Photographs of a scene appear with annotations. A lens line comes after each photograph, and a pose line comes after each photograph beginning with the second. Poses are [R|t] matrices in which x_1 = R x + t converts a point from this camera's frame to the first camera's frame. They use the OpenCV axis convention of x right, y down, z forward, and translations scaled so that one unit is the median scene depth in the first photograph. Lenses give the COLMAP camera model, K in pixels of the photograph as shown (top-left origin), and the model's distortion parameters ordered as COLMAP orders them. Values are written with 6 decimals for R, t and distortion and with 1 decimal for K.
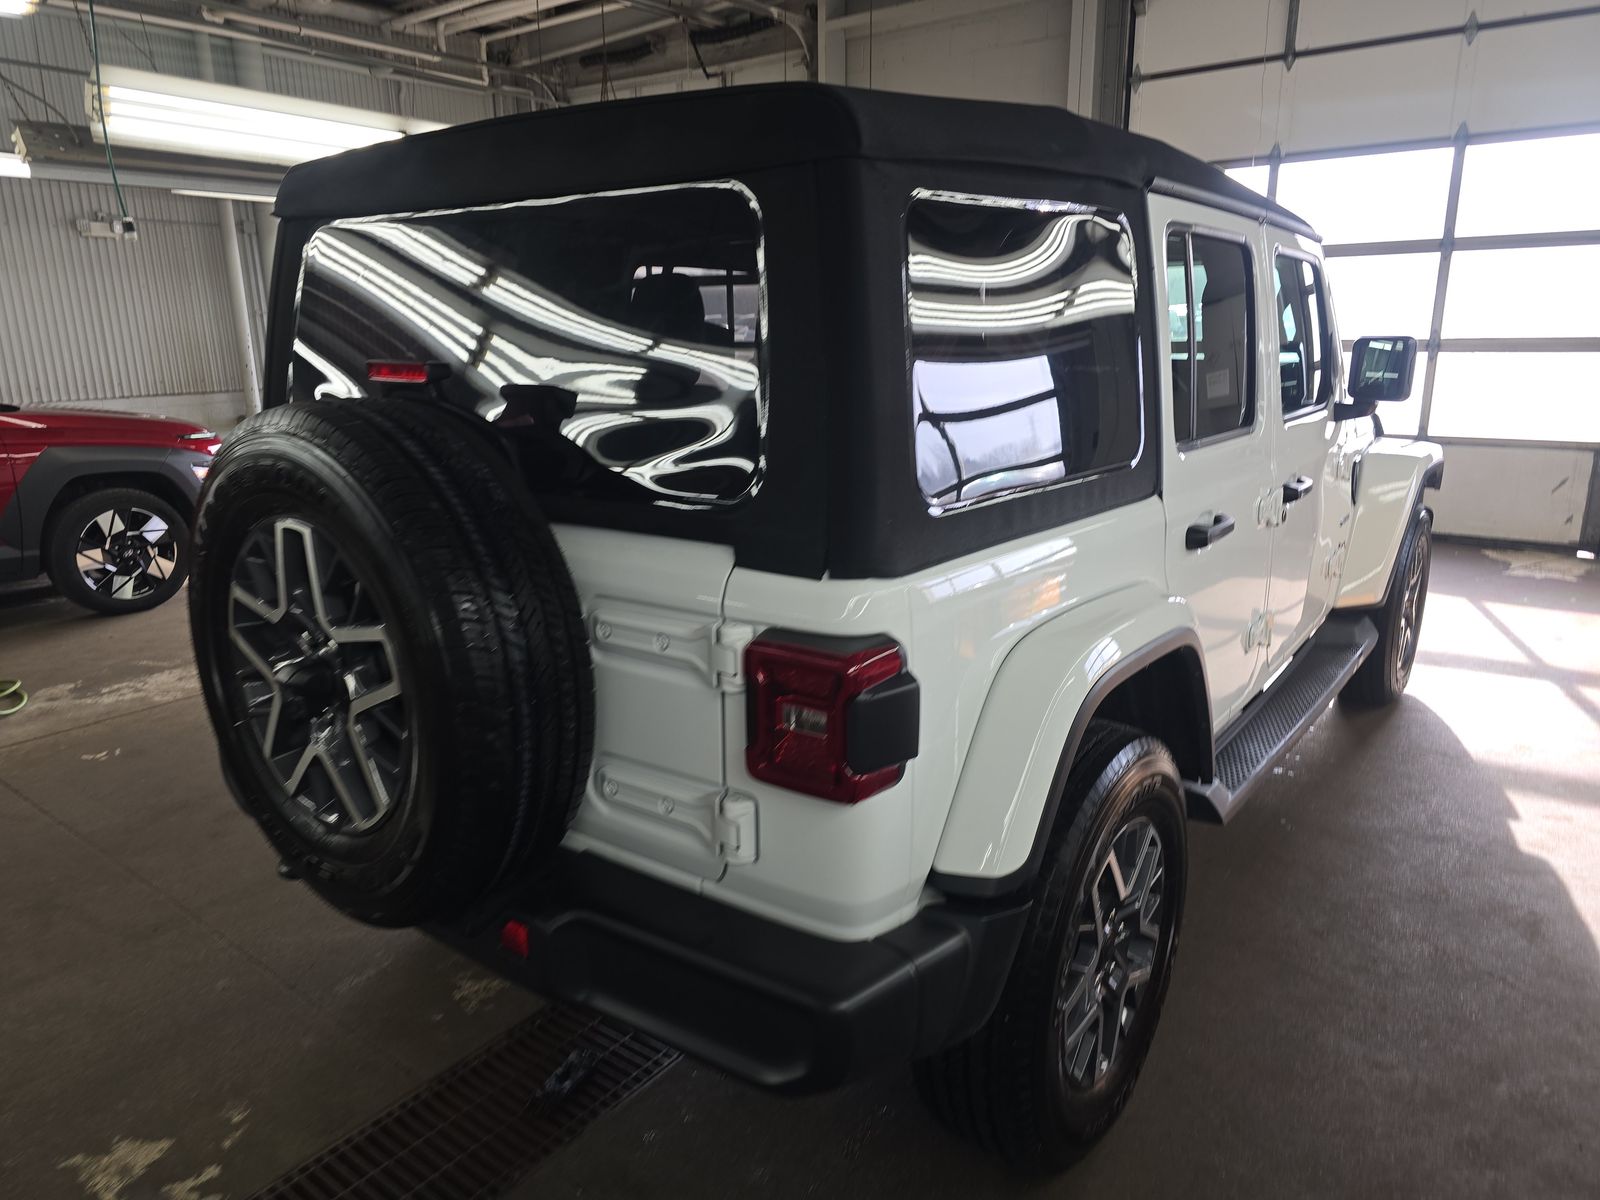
lens RADIAL K [[1090.4, 0, 795.6], [0, 1090.4, 604.5], [0, 0, 1]] dist [0.037464, -0.033266]
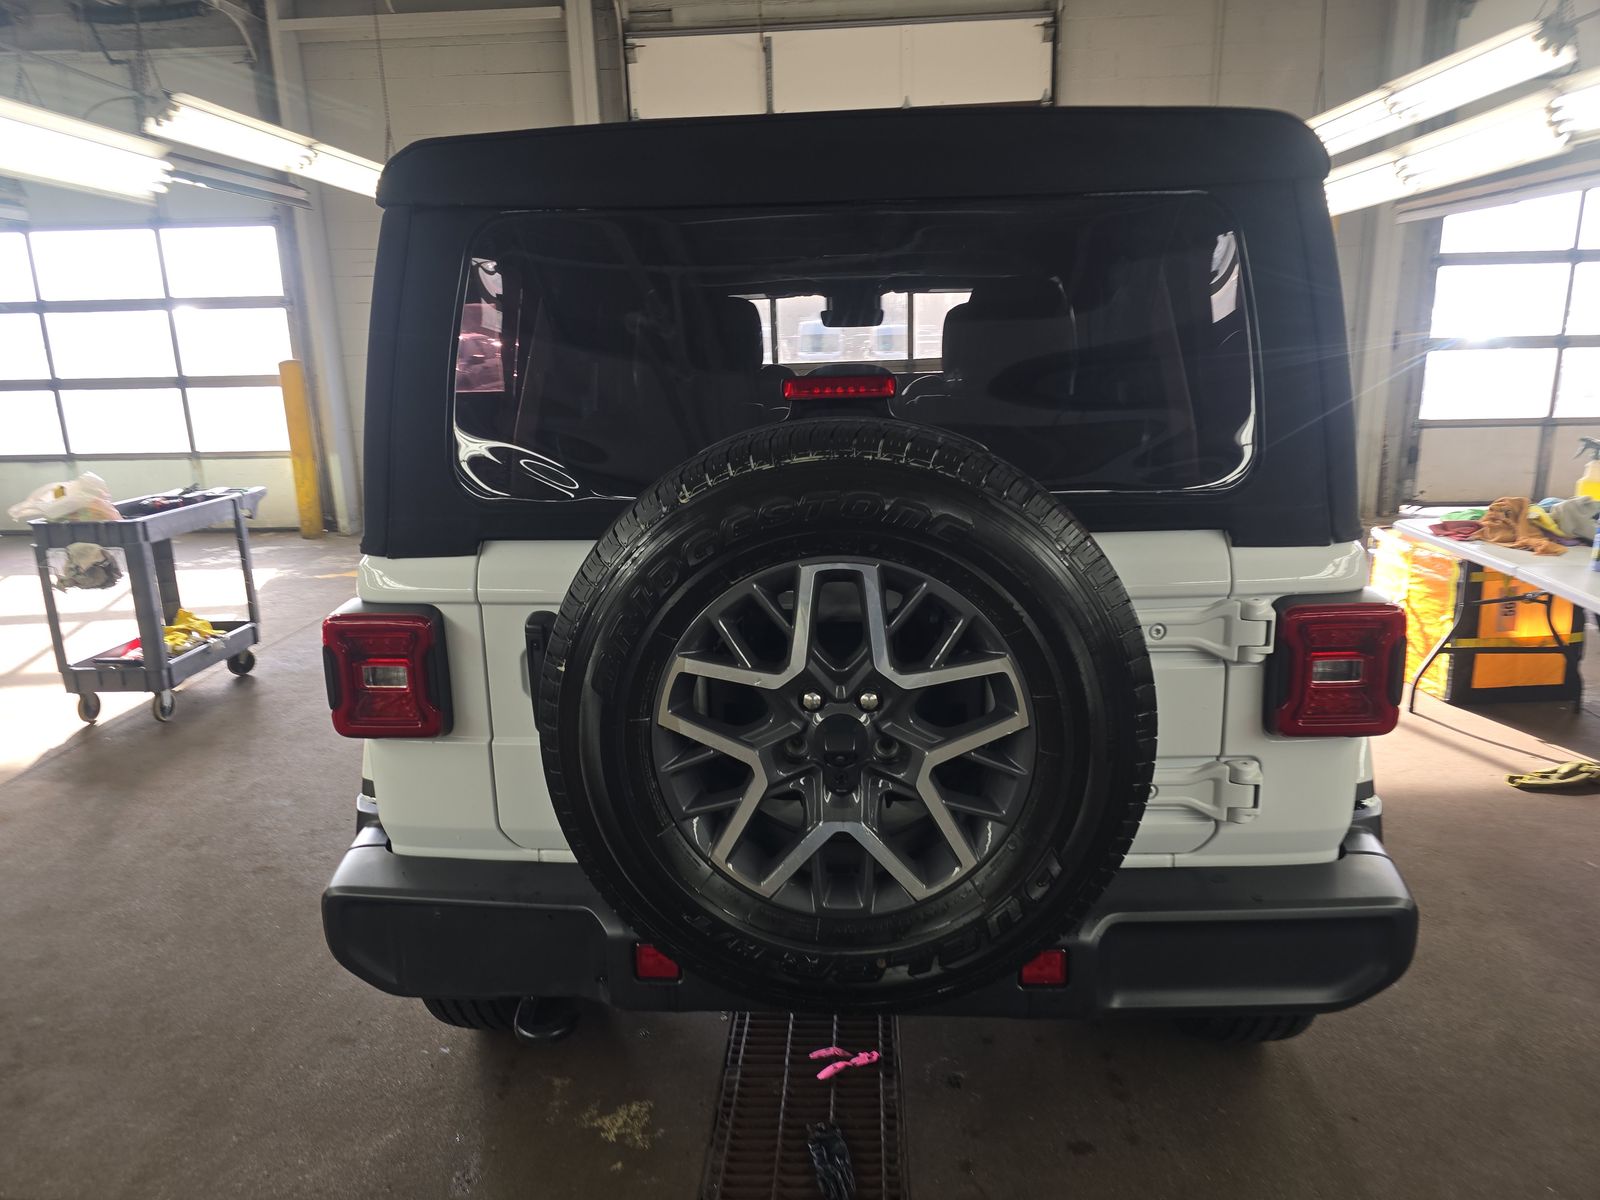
lens RADIAL K [[1090.4, 0, 797.9], [0, 1090.4, 607.7], [0, 0, 1]] dist [0.037464, -0.033266]
pose [[0.829810, -0.137170, 0.540925, -0.211756], [0.151726, 0.988261, 0.017851, -0.013273], [-0.537024, 0.067259, 0.840881, 0.066175]]
